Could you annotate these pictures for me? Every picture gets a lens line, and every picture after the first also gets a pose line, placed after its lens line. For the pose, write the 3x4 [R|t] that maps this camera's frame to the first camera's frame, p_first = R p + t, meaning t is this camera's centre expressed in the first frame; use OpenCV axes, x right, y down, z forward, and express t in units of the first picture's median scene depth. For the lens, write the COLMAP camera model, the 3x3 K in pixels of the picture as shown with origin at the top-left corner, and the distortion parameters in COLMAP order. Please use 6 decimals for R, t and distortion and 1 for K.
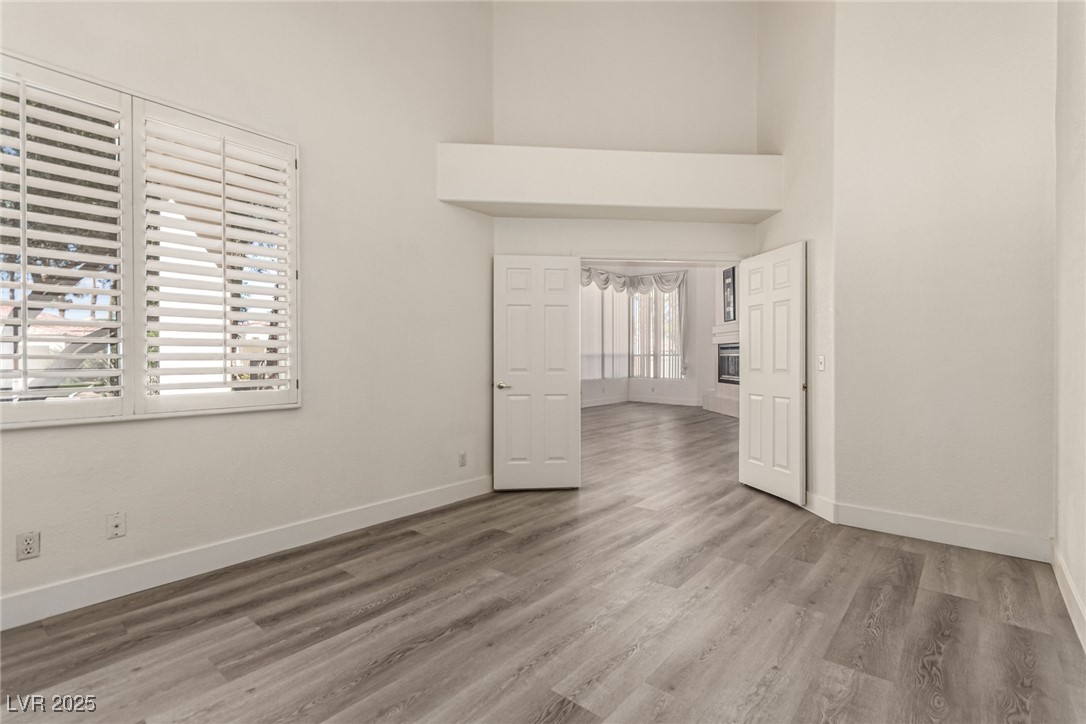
lens RADIAL K [[509.1, 0, 543.0], [0, 509.1, 361.9], [0, 0, 1]] dist [0.013357, 0.000397]
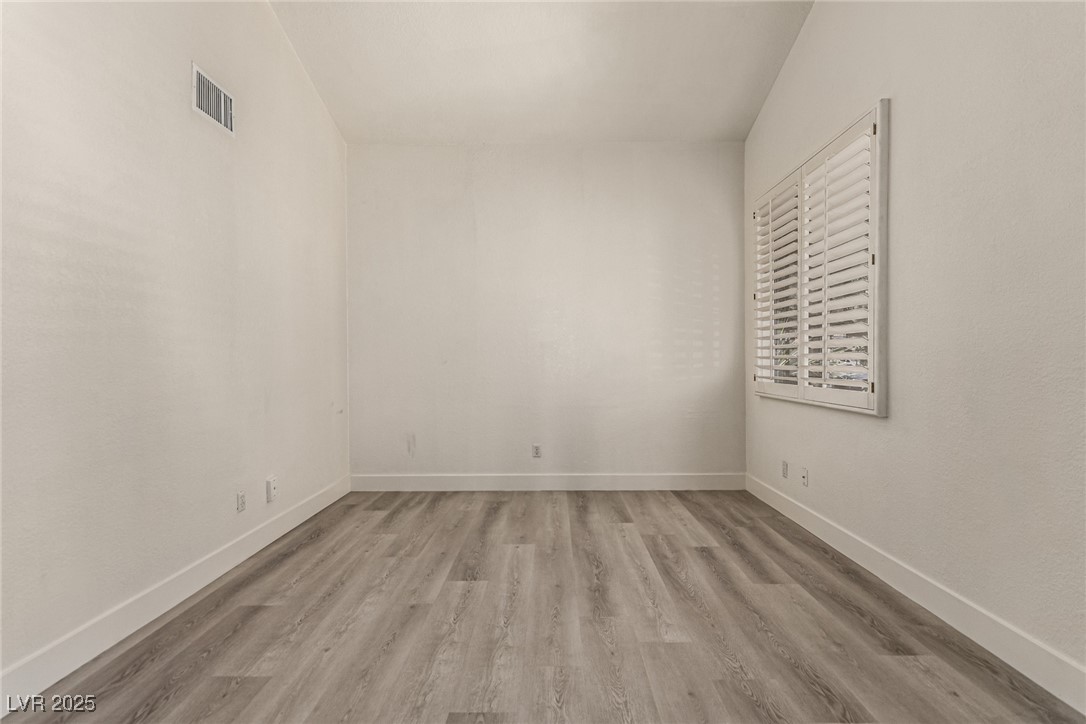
lens RADIAL K [[509.1, 0, 542.8], [0, 509.1, 361.6], [0, 0, 1]] dist [0.013357, 0.000397]
pose [[-0.775757, 0.008255, -0.630977, 0.630259], [0.004197, 0.999960, 0.007921, -0.008513], [0.631017, 0.003497, -0.775761, 1.721425]]
